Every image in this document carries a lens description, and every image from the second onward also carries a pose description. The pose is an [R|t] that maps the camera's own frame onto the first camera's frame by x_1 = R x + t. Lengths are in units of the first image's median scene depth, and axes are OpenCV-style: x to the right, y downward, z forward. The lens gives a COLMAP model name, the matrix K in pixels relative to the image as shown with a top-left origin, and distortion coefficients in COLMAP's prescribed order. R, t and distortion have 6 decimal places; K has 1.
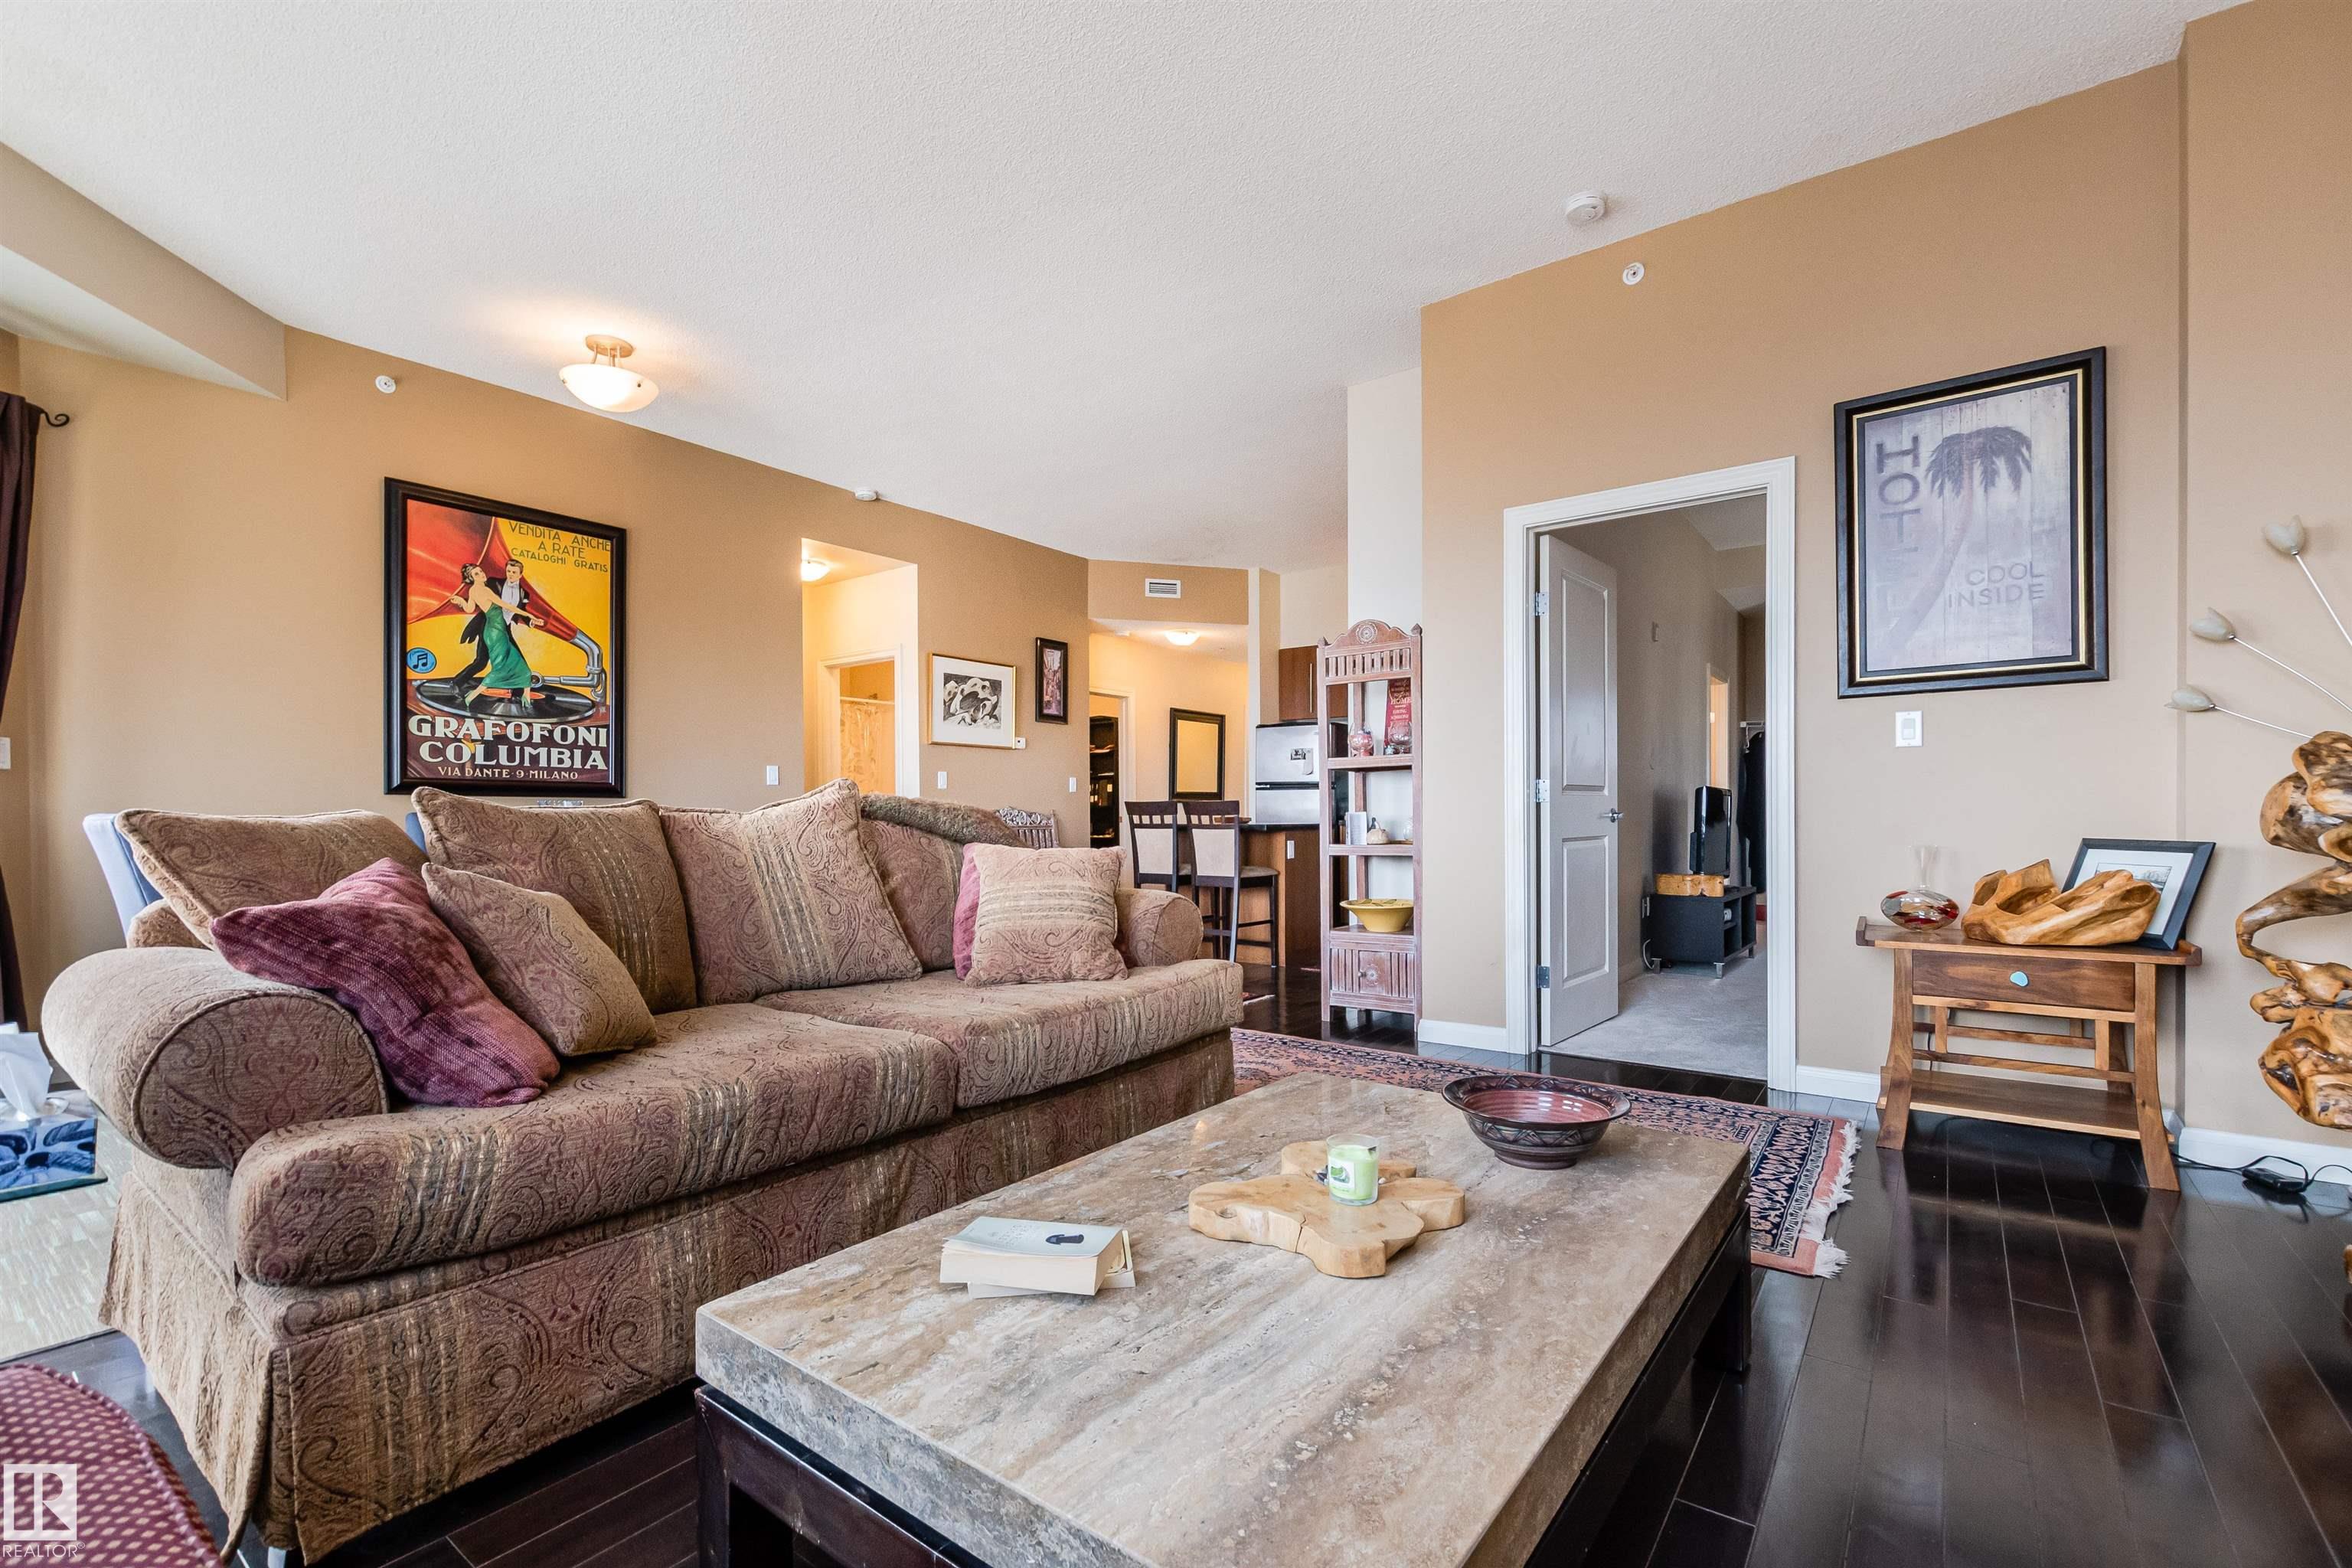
lens RADIAL K [[1027.6, 0, 1182.9], [0, 1027.6, 824.4], [0, 0, 1]] dist [0.000881, 0.000390]
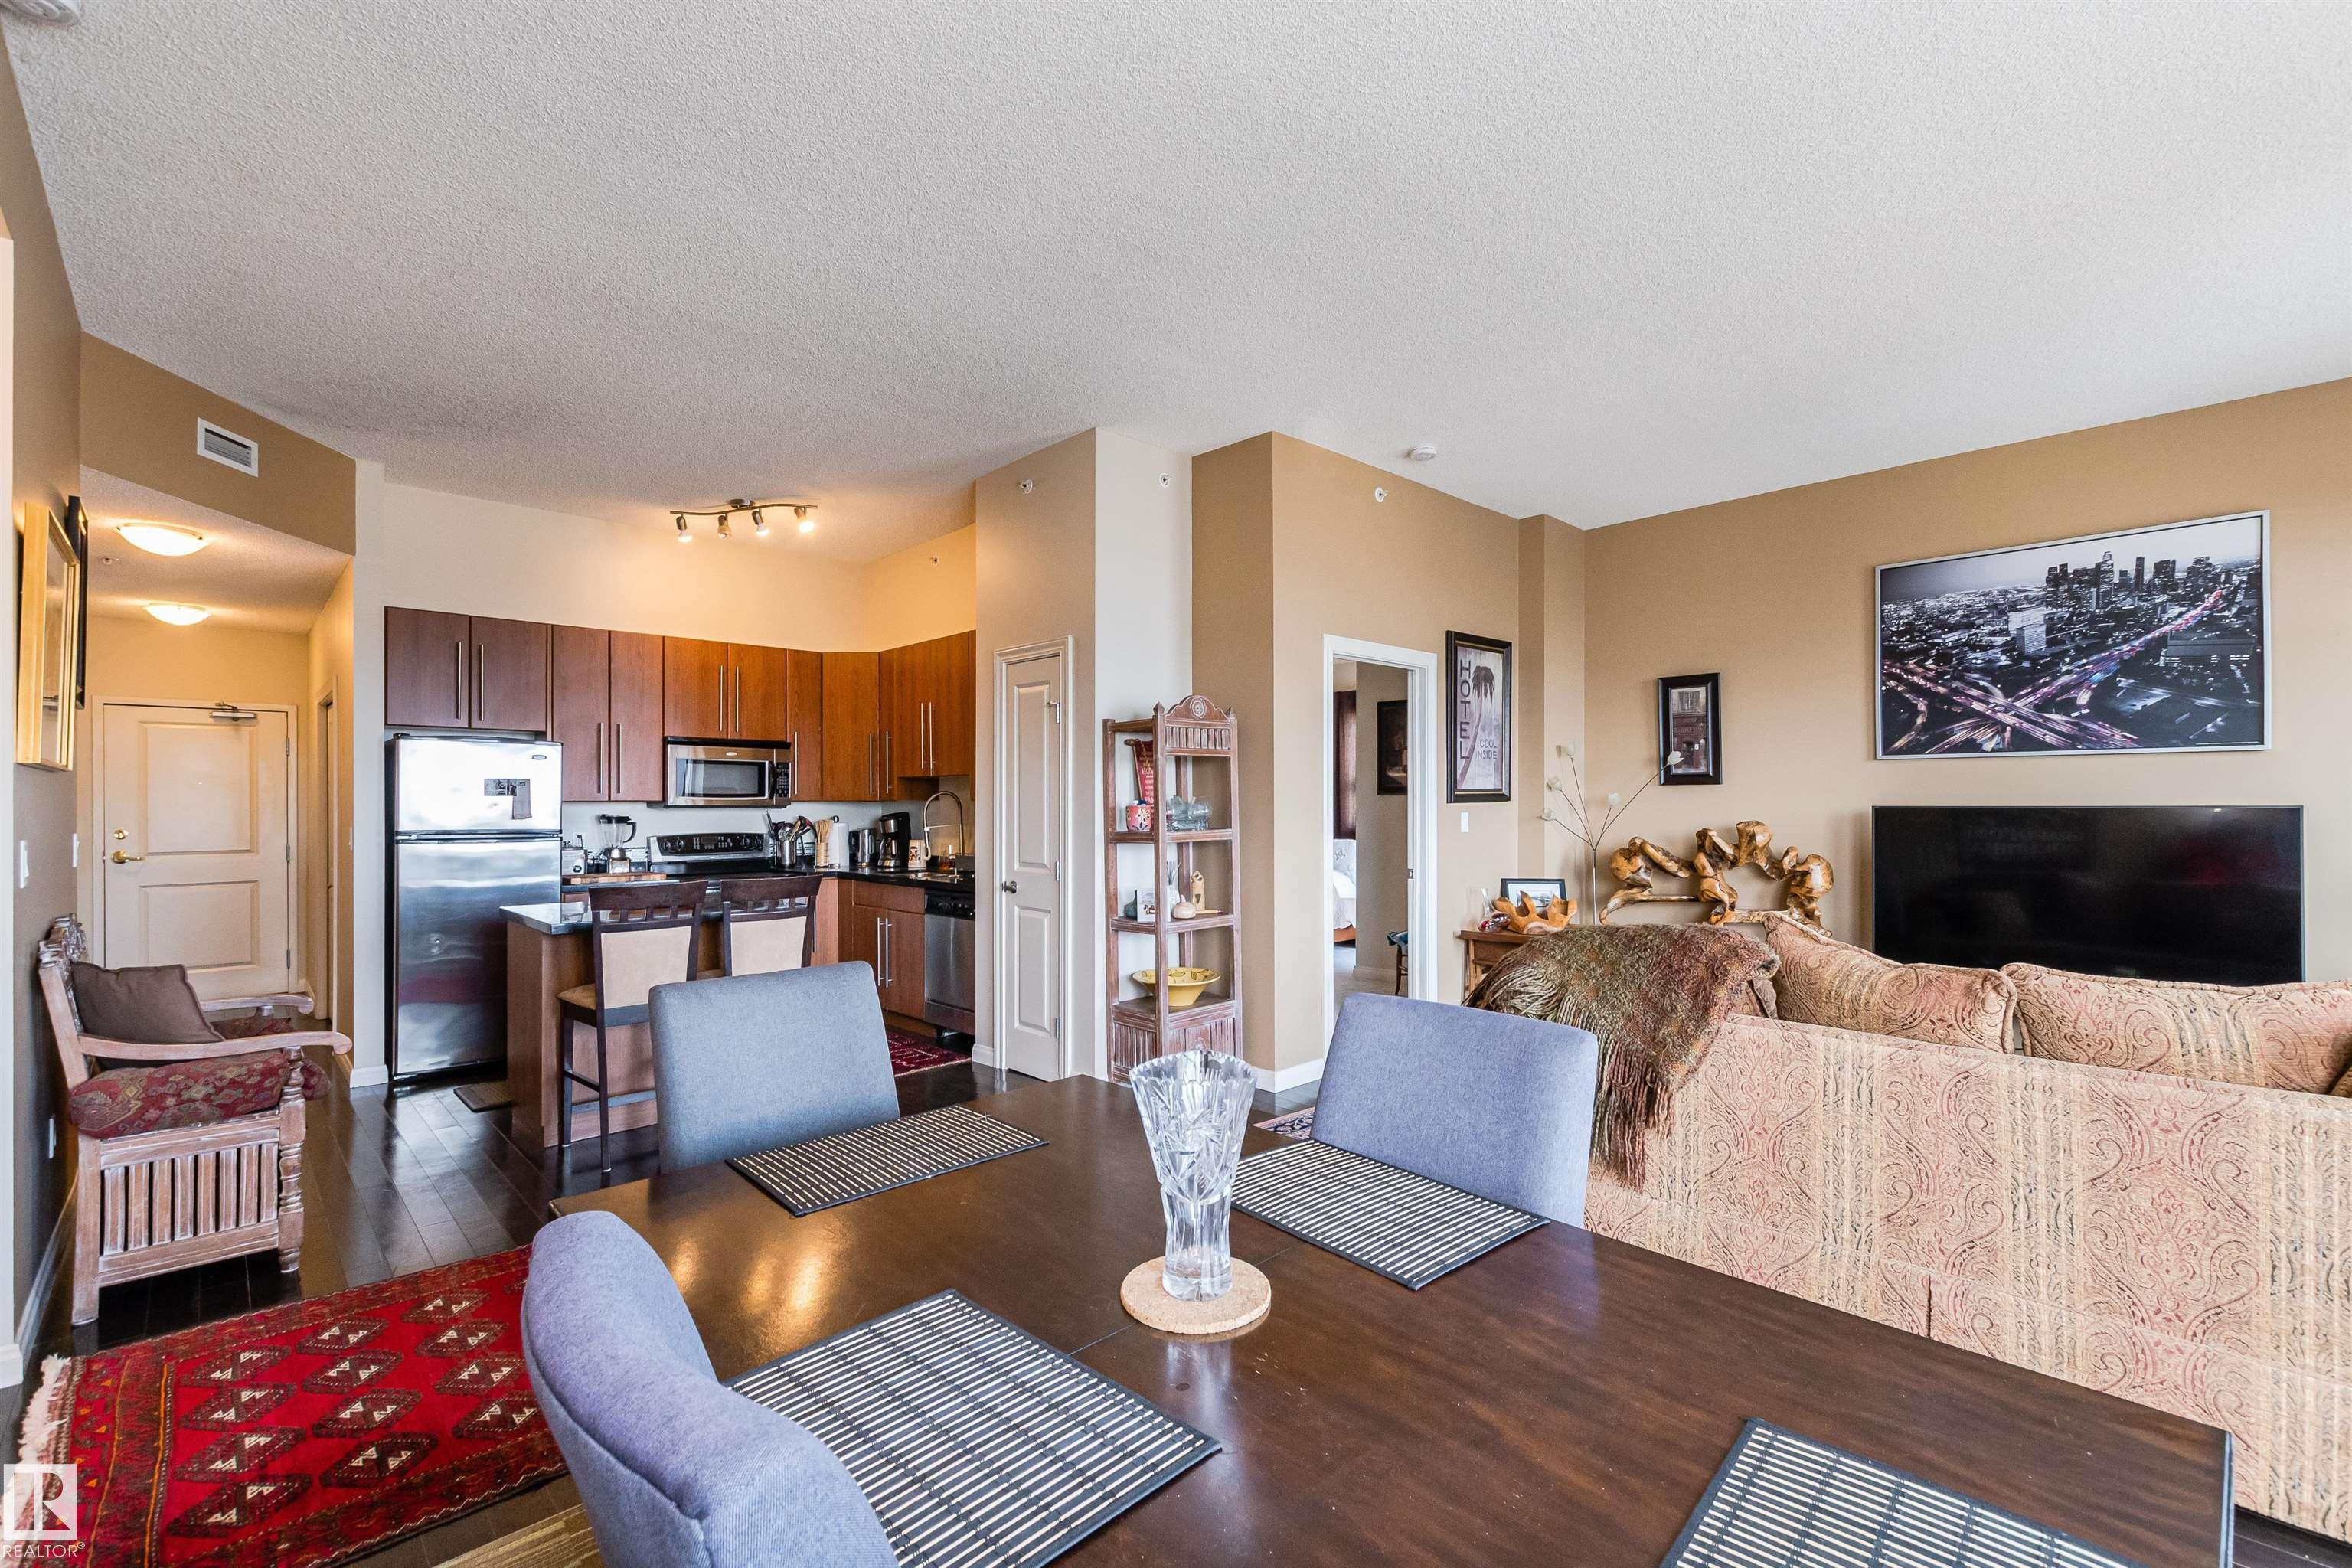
lens RADIAL K [[1019.3, 0, 1179.7], [0, 1019.3, 796.3], [0, 0, 1]] dist [-0.003019, -0.000958]
pose [[0.163354, 0.007901, 0.986536, -0.736303], [0.013340, 0.999859, -0.010217, -0.082558], [-0.986477, 0.014830, 0.163225, 0.782608]]
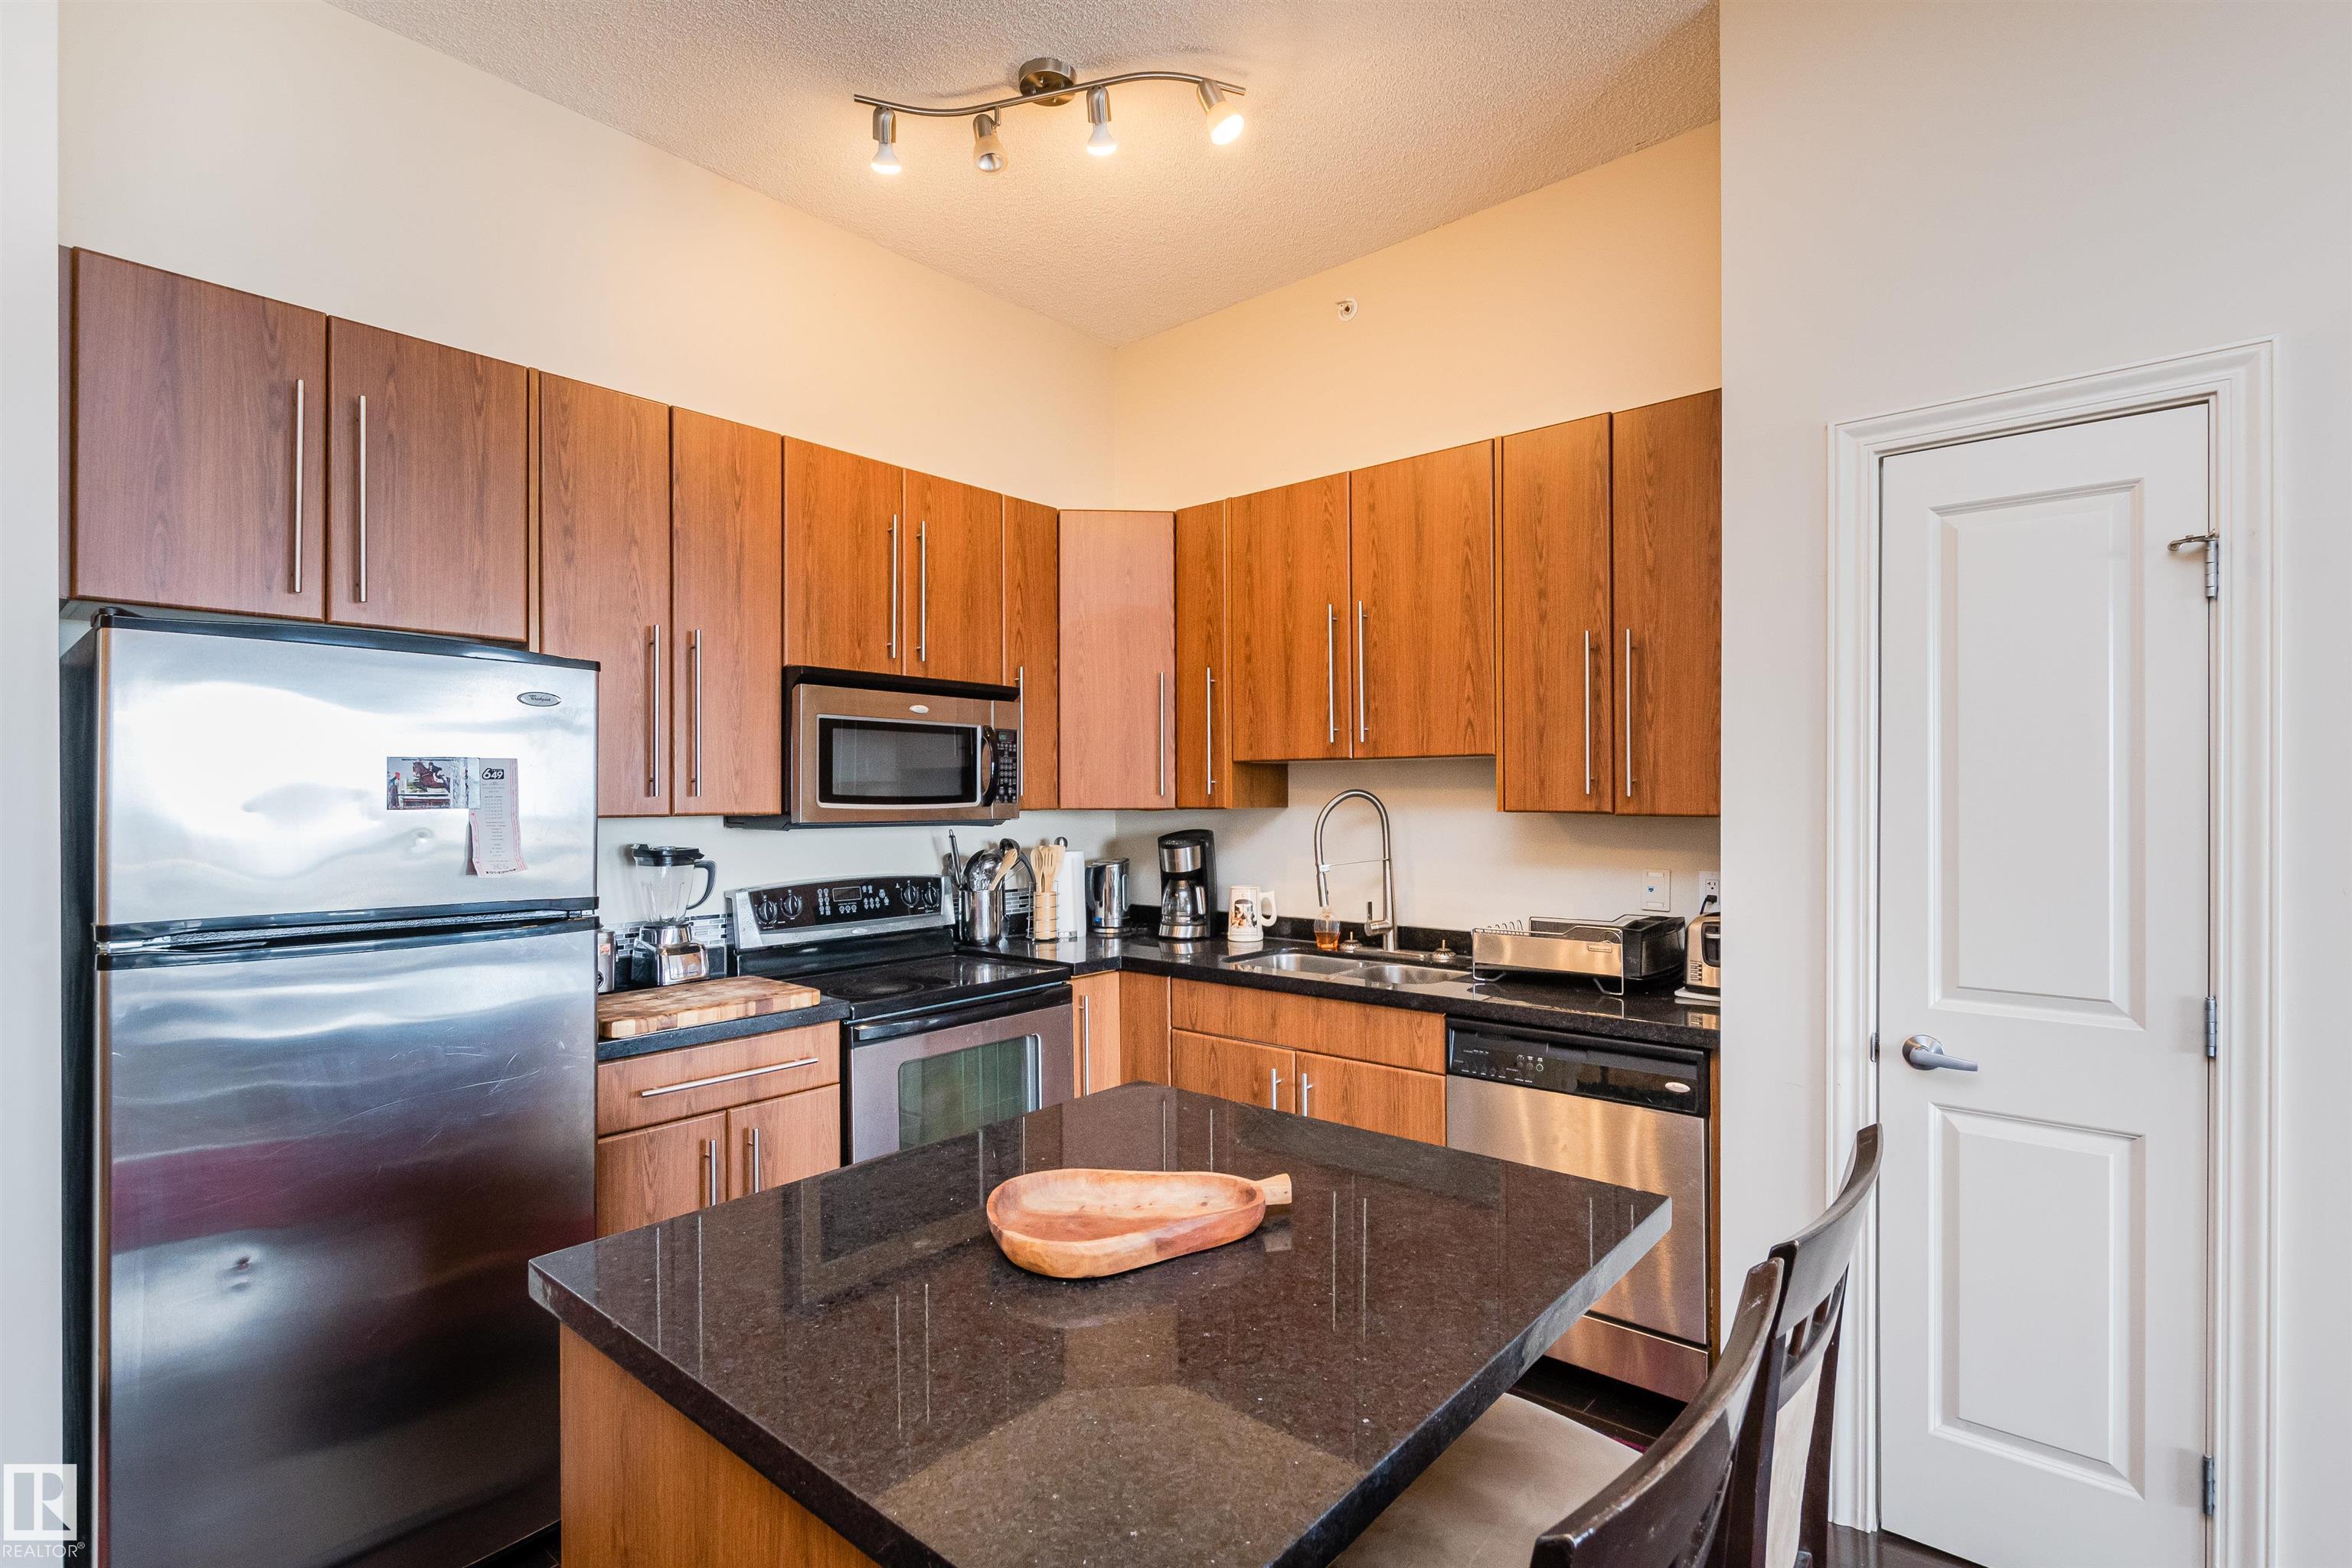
lens RADIAL K [[1106.0, 0, 1176.0], [0, 1106.0, 784.0], [0, 0, 1]] dist [0.002249, 0.000268]
pose [[0.065538, 0.011741, 0.997781, -0.187215], [0.016062, 0.999789, -0.012820, -0.102573], [-0.997721, 0.016866, 0.065335, 1.360390]]
